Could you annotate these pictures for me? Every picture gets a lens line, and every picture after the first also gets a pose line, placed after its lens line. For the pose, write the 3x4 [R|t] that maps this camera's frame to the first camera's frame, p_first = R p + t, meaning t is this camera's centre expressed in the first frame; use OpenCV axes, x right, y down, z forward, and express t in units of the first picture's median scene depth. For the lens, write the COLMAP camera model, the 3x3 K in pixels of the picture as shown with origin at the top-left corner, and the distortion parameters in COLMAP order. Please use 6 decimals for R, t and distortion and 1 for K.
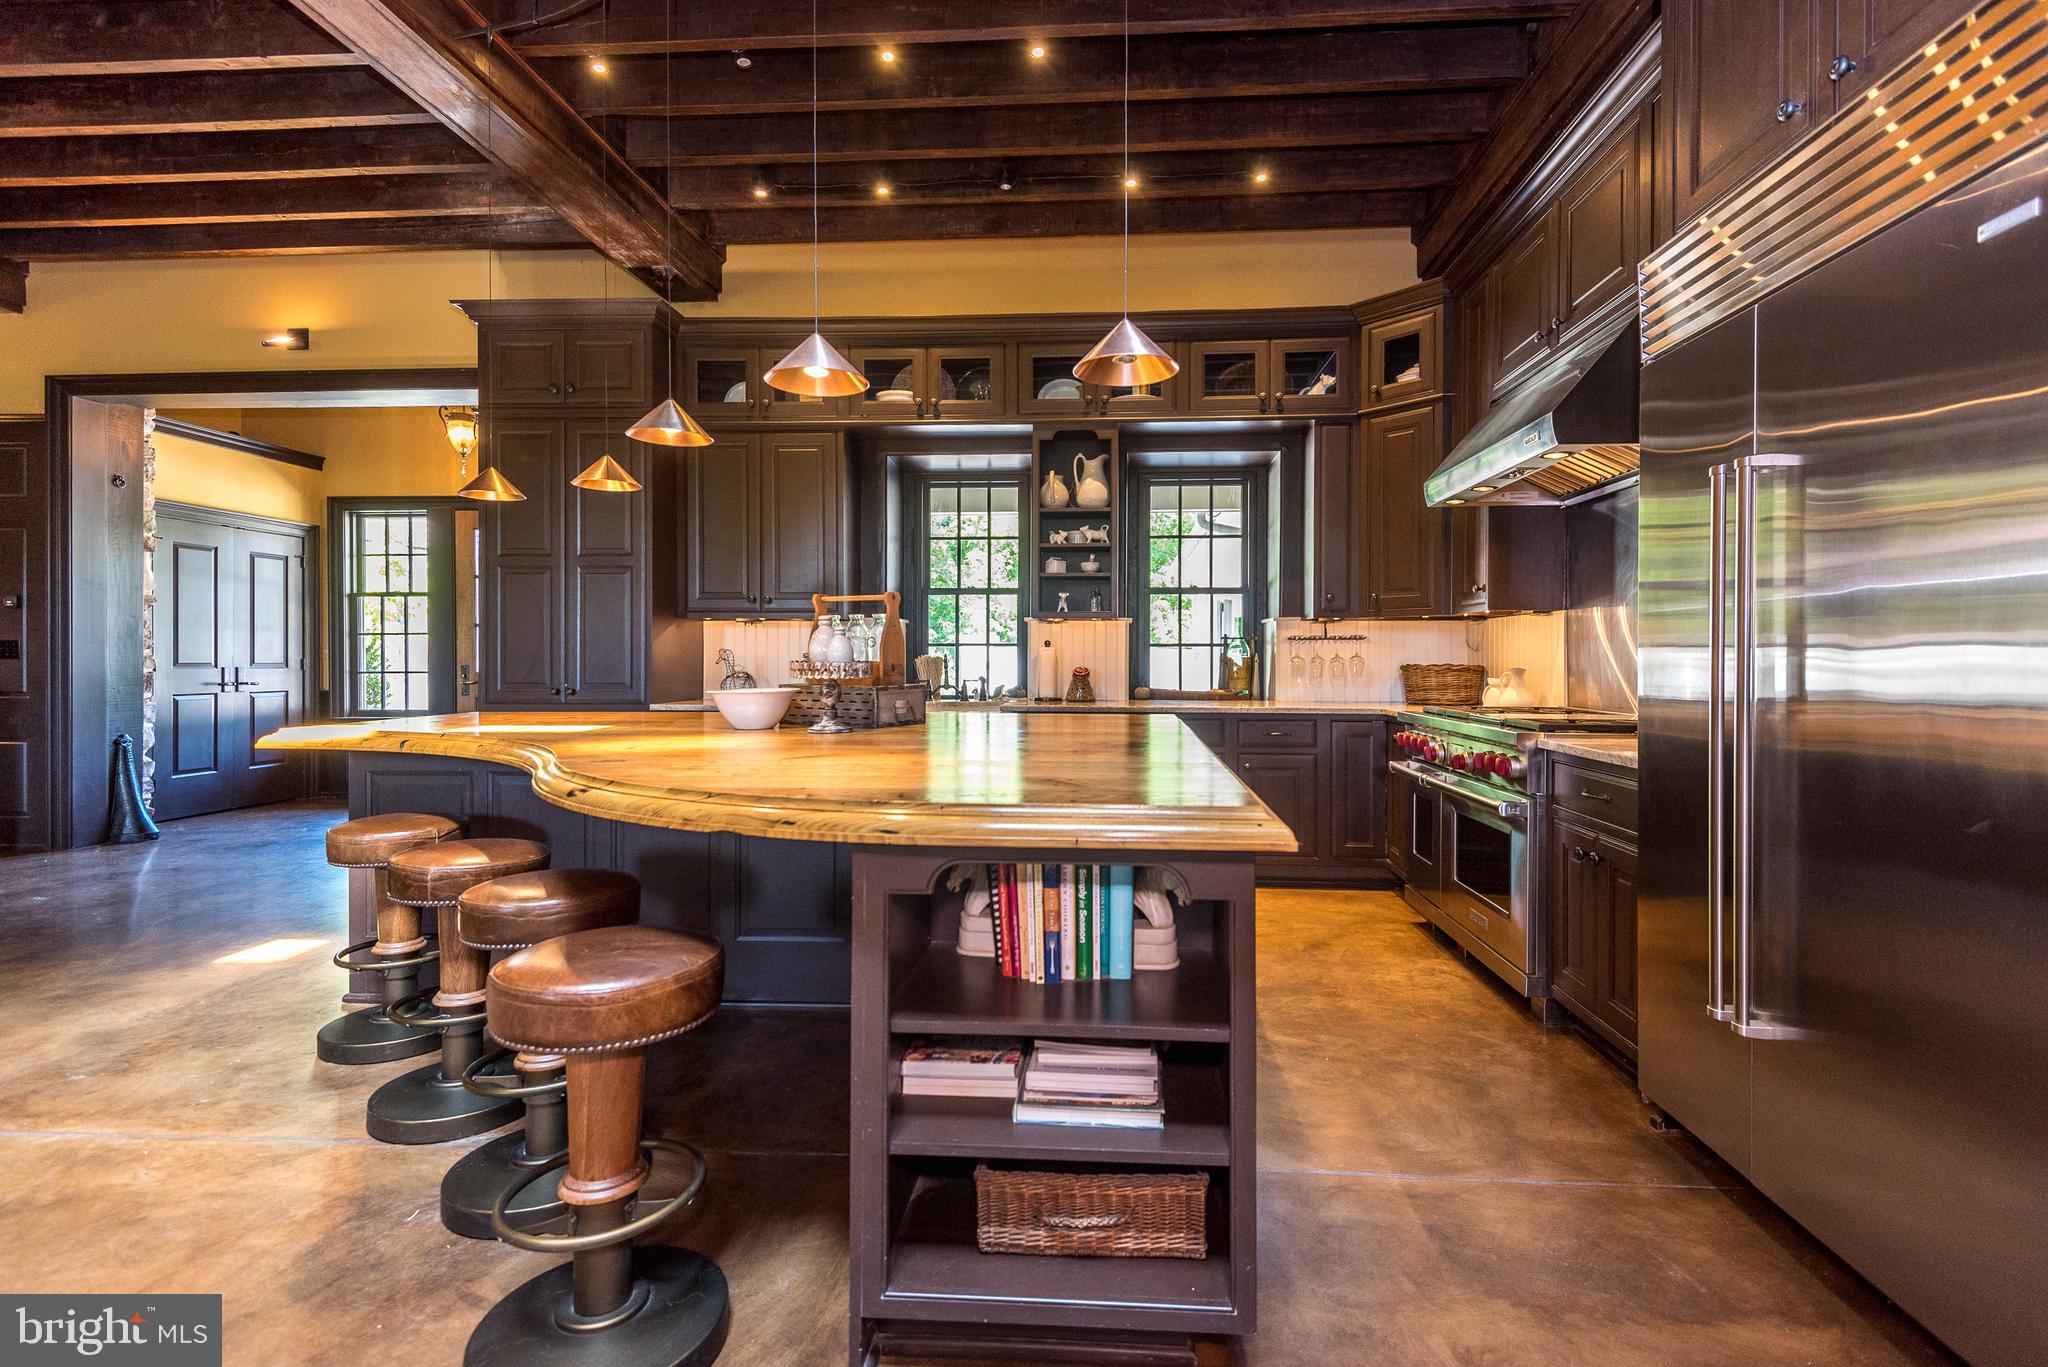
lens RADIAL K [[951.3, 0, 1056.0], [0, 951.3, 659.2], [0, 0, 1]] dist [0.010289, -0.007760]
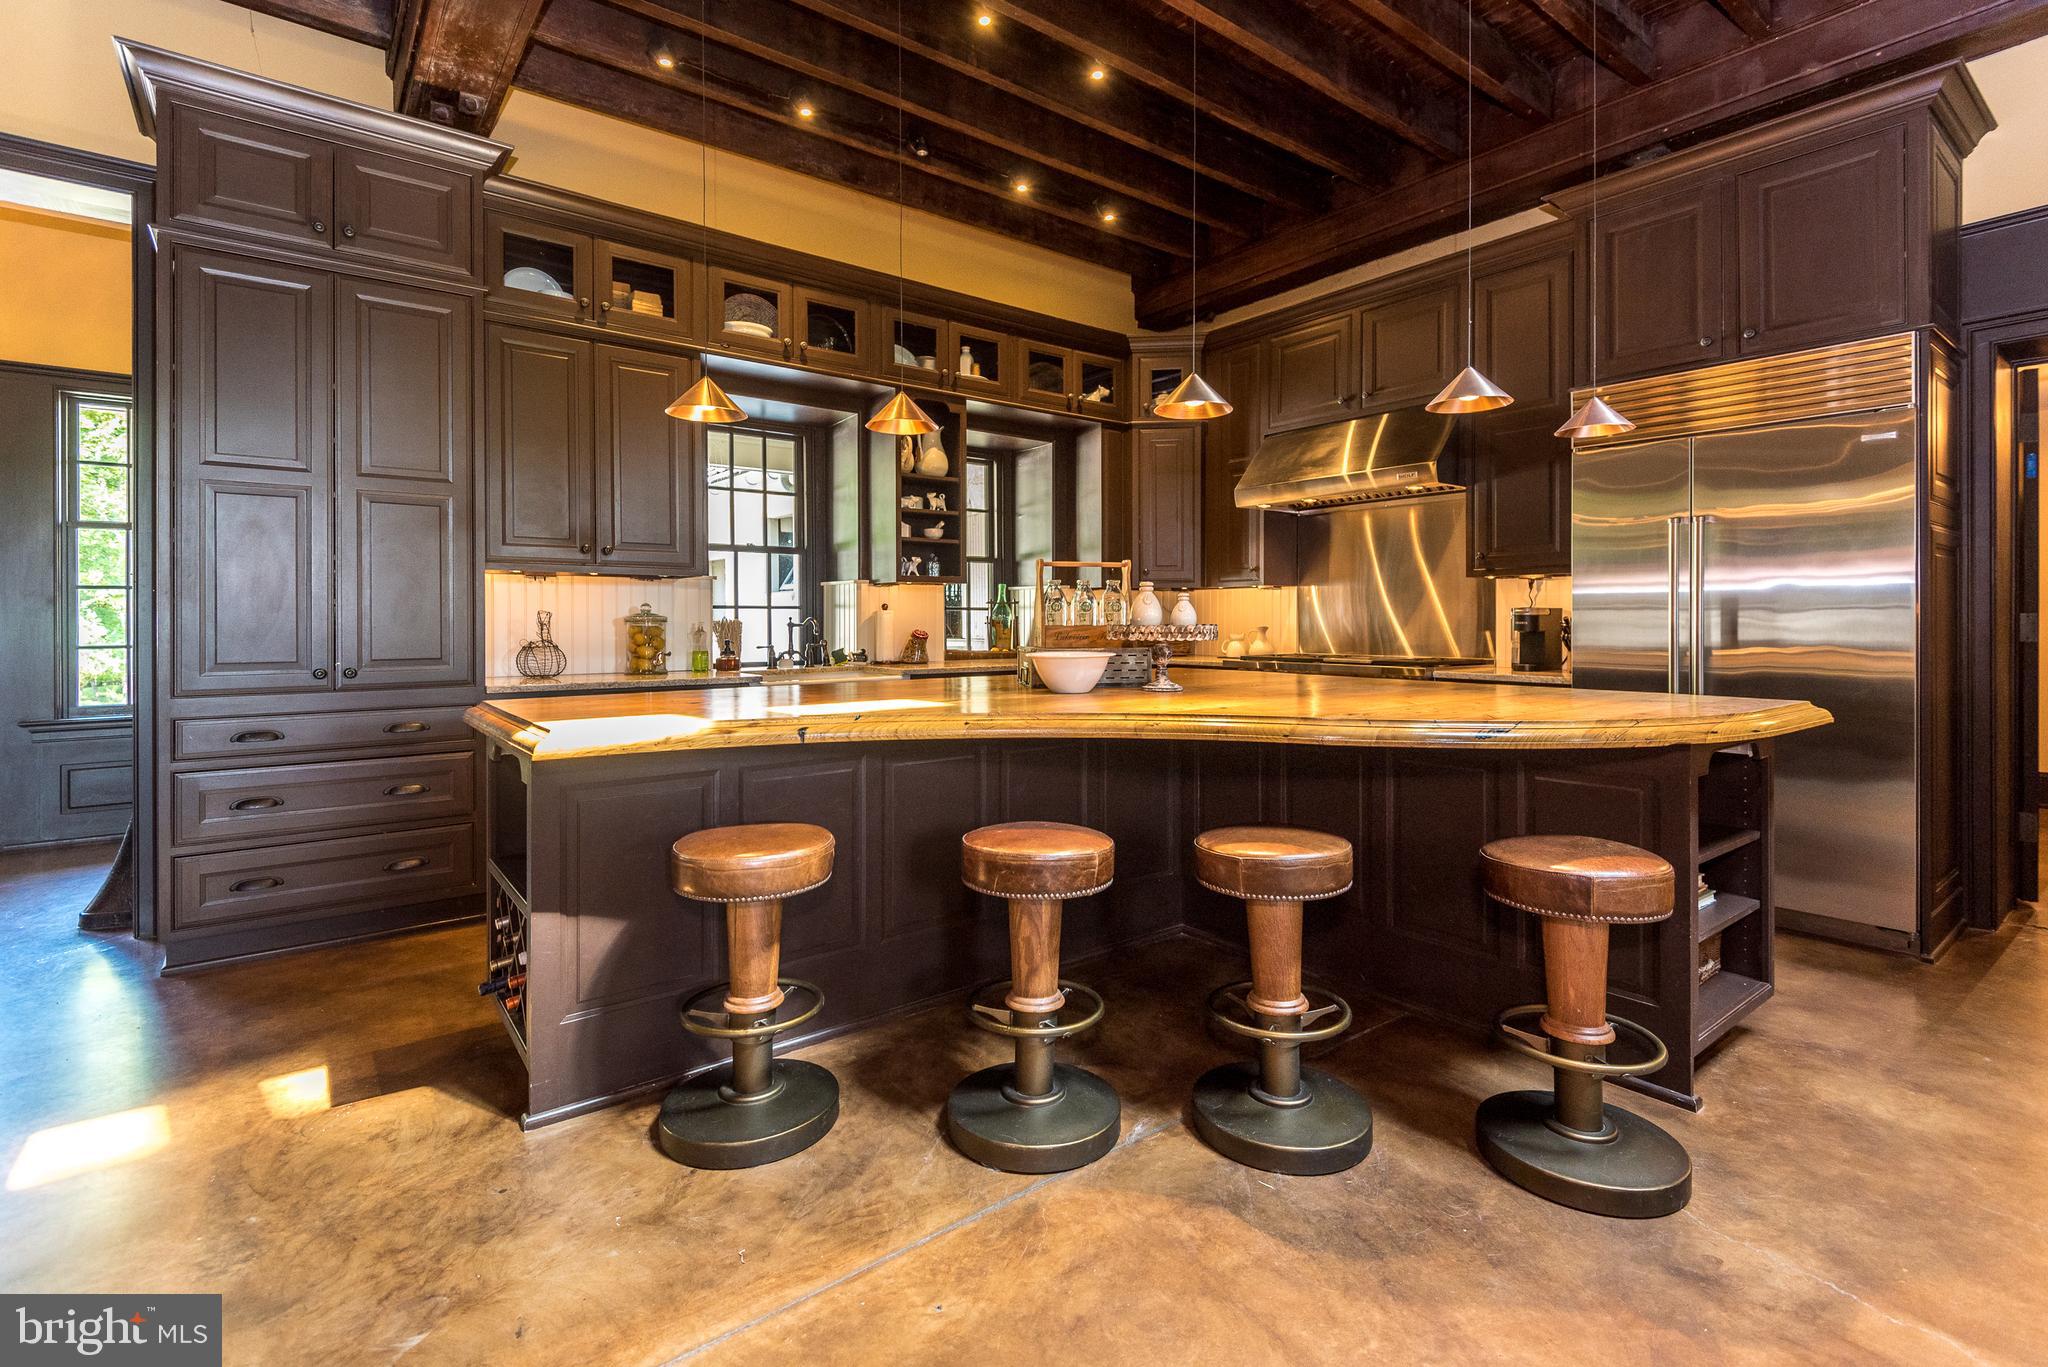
lens RADIAL K [[951.3, 0, 1023.8], [0, 951.3, 620.4], [0, 0, 1]] dist [0.010289, -0.007760]
pose [[0.751680, -0.002941, 0.659522, -0.584355], [0.002541, 0.999996, 0.001563, -0.003251], [-0.659524, 0.000501, 0.751684, 0.159408]]
